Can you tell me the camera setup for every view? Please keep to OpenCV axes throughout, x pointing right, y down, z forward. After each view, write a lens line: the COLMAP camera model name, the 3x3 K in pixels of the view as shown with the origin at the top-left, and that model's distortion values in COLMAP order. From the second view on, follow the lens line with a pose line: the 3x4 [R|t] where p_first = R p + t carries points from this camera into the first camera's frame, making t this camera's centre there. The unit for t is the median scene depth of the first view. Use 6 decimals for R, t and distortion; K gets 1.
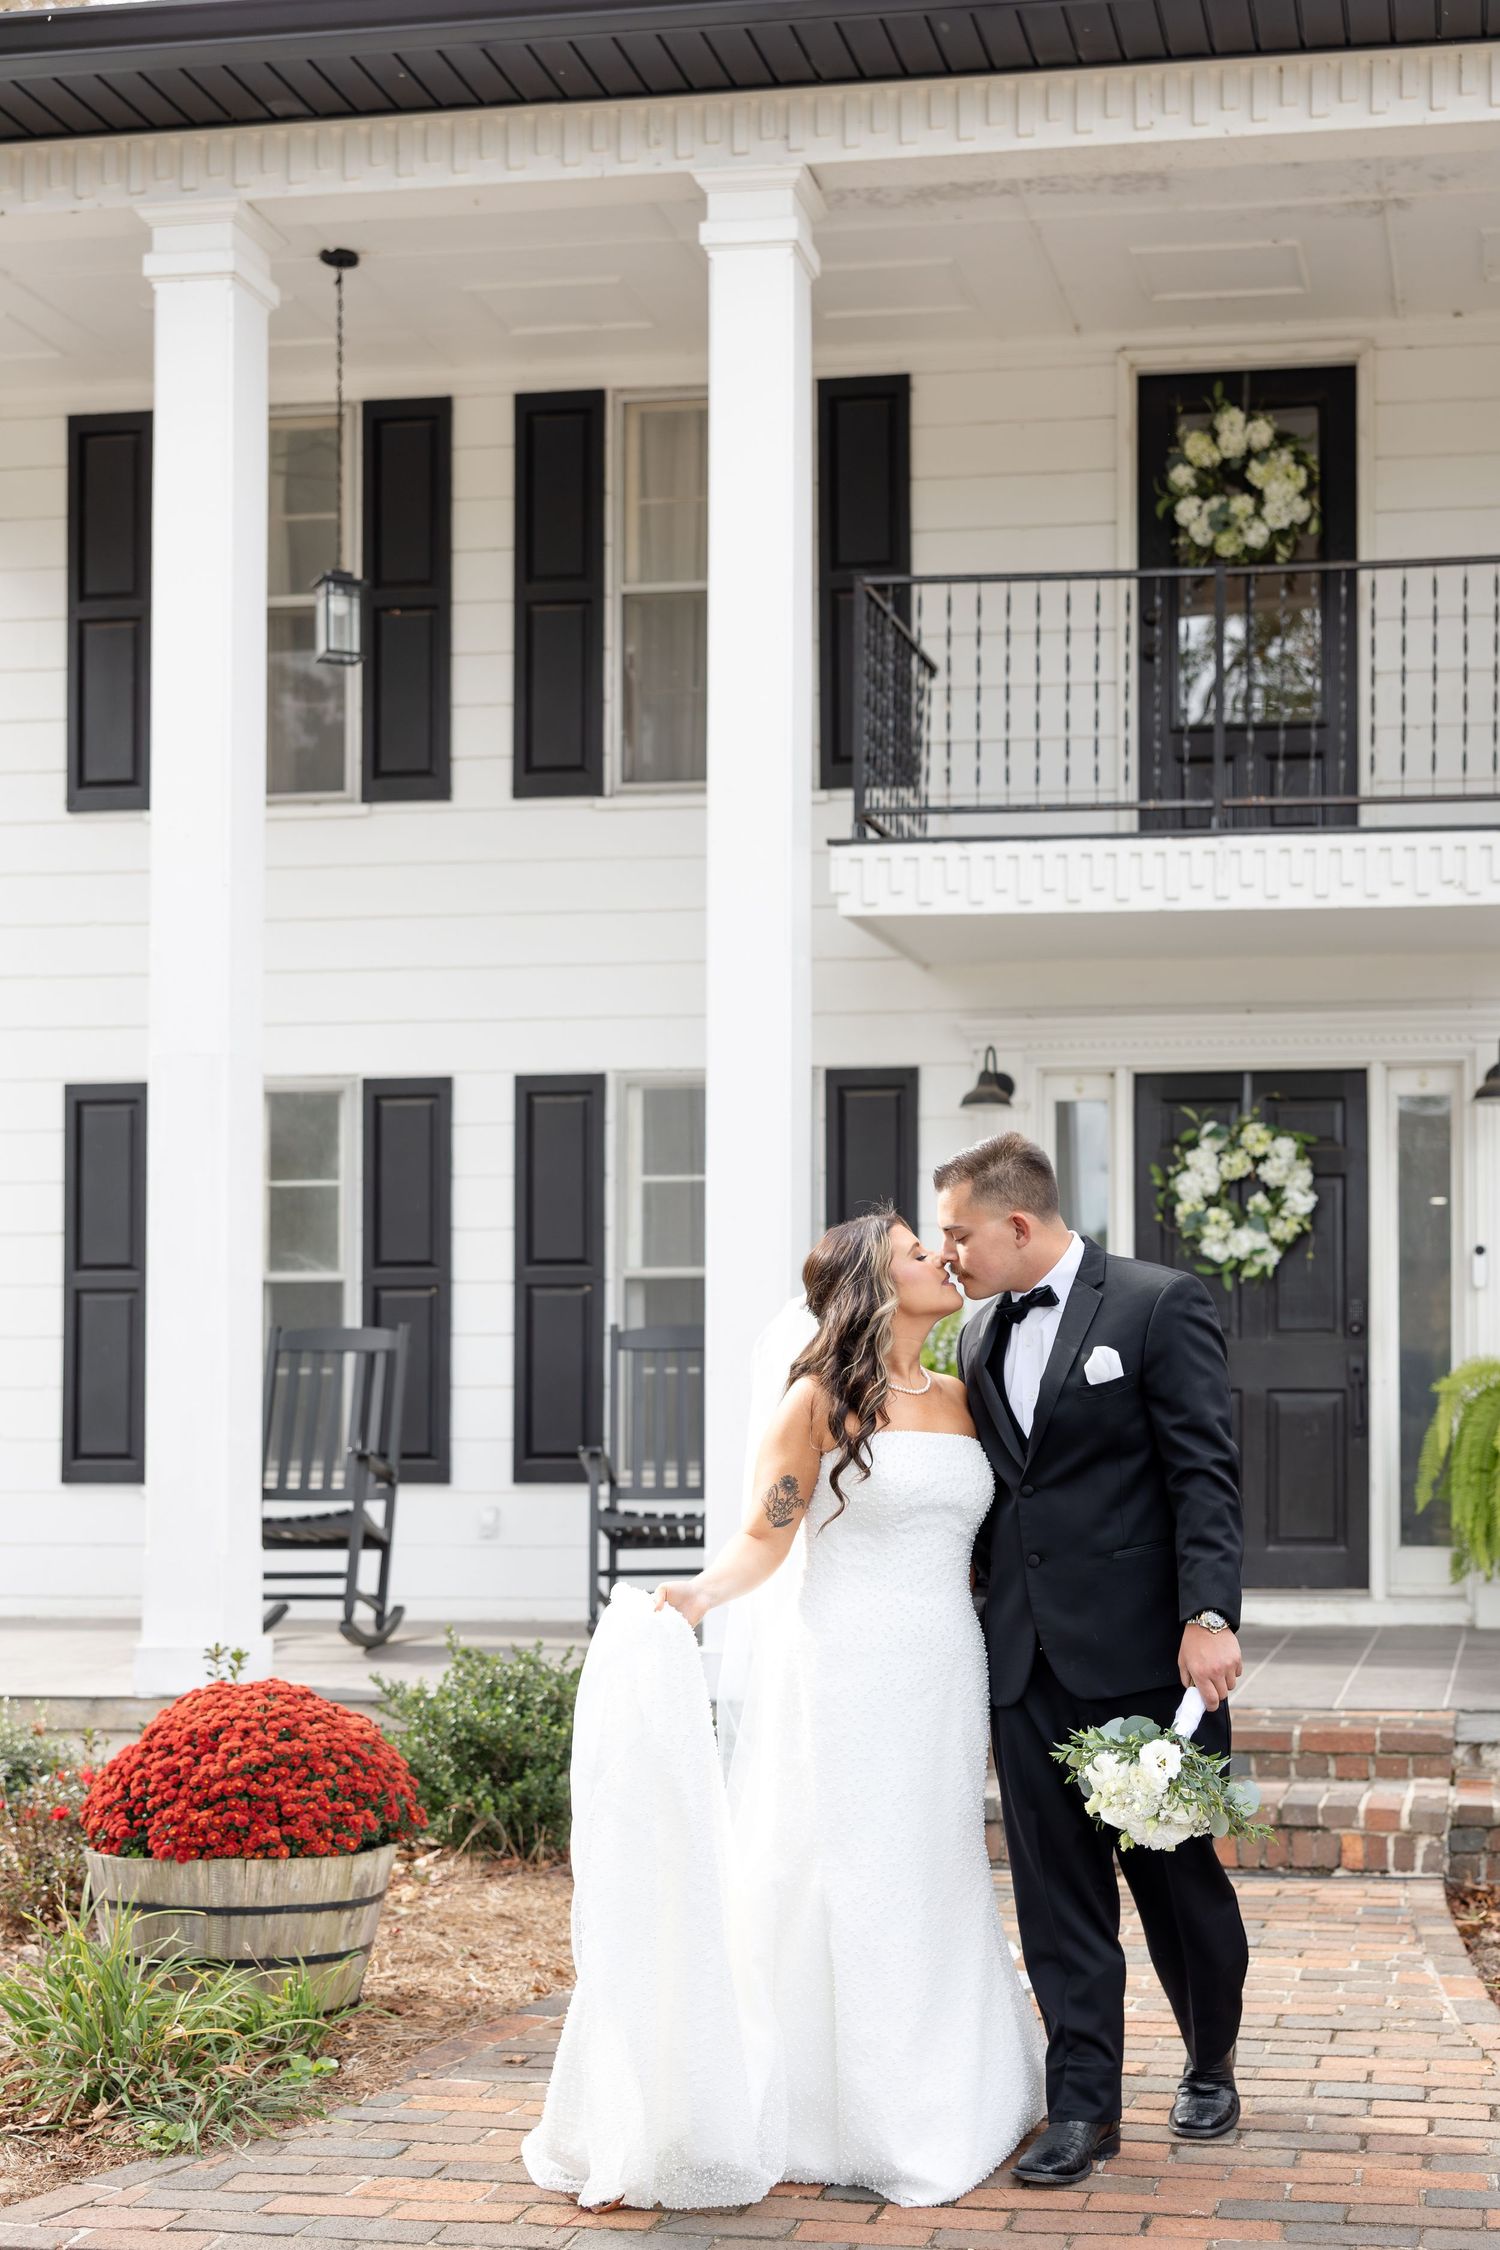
lens RADIAL K [[3587.9, 0, 970.1], [0, 3587.9, 1171.6], [0, 0, 1]] dist [-0.025201, 0.000000]
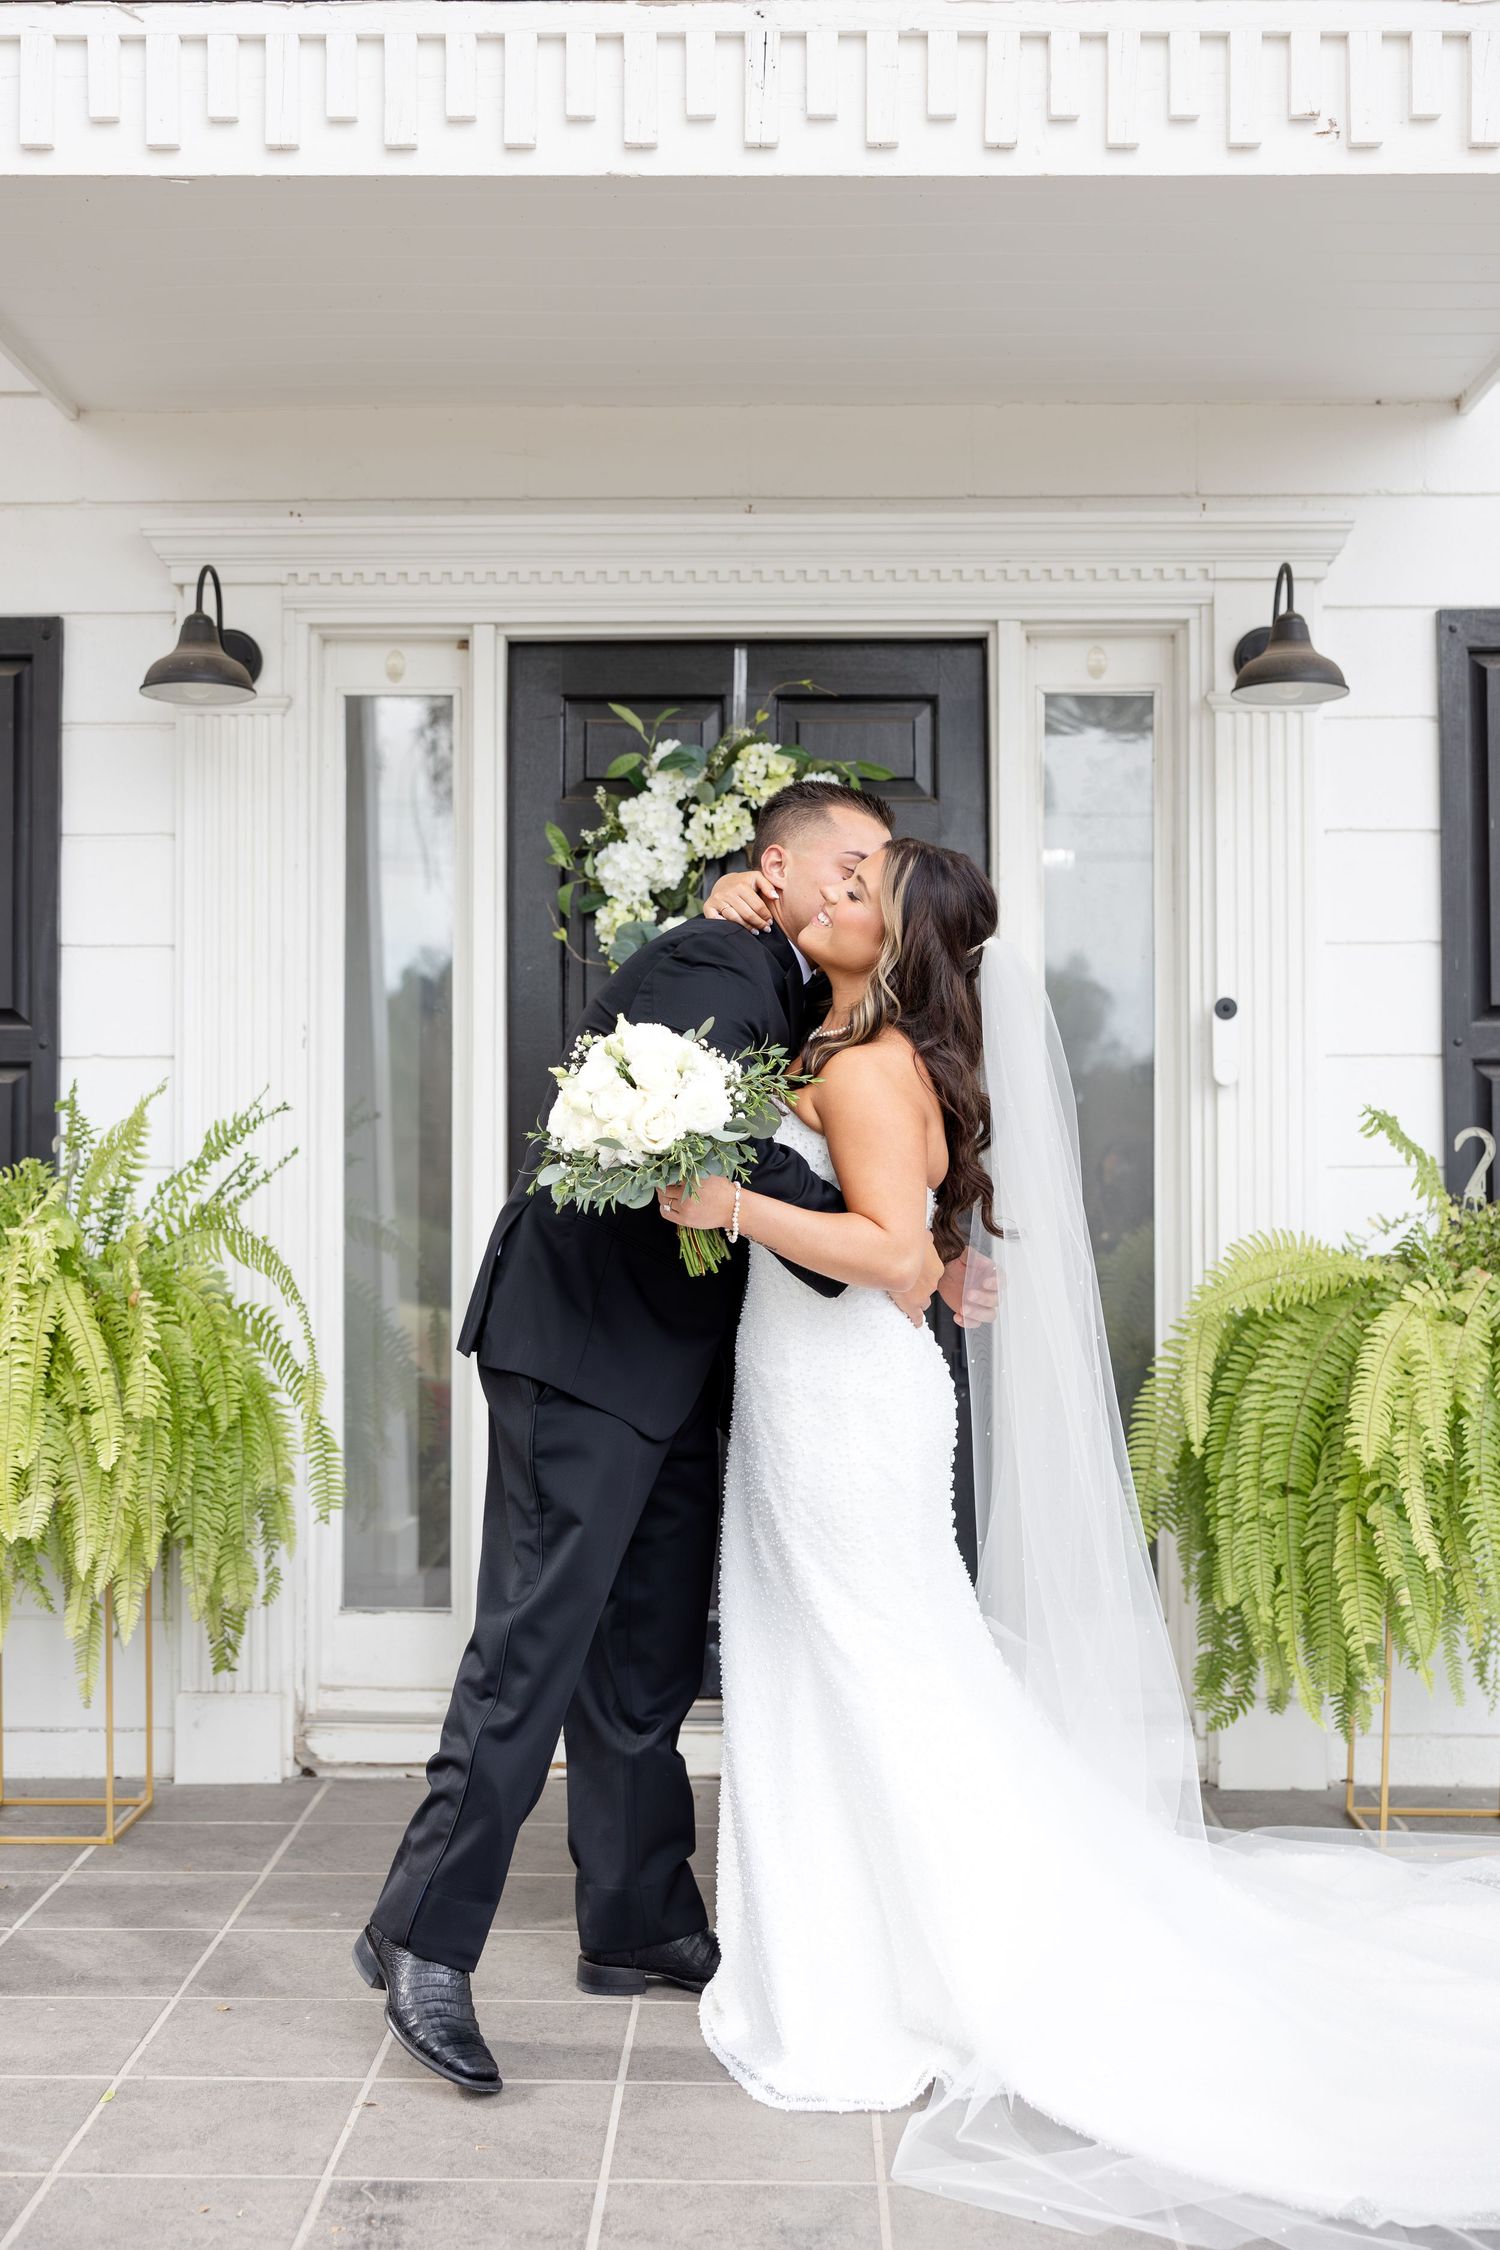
lens RADIAL K [[3134.9, 0, 761.4], [0, 3134.9, 1118.7], [0, 0, 1]] dist [-0.038786, 0.000000]
pose [[0.987931, 0.001994, 0.154883, 0.013880], [-0.010582, 0.998450, 0.054646, 0.014118], [-0.154534, -0.055625, 0.986420, 0.577701]]
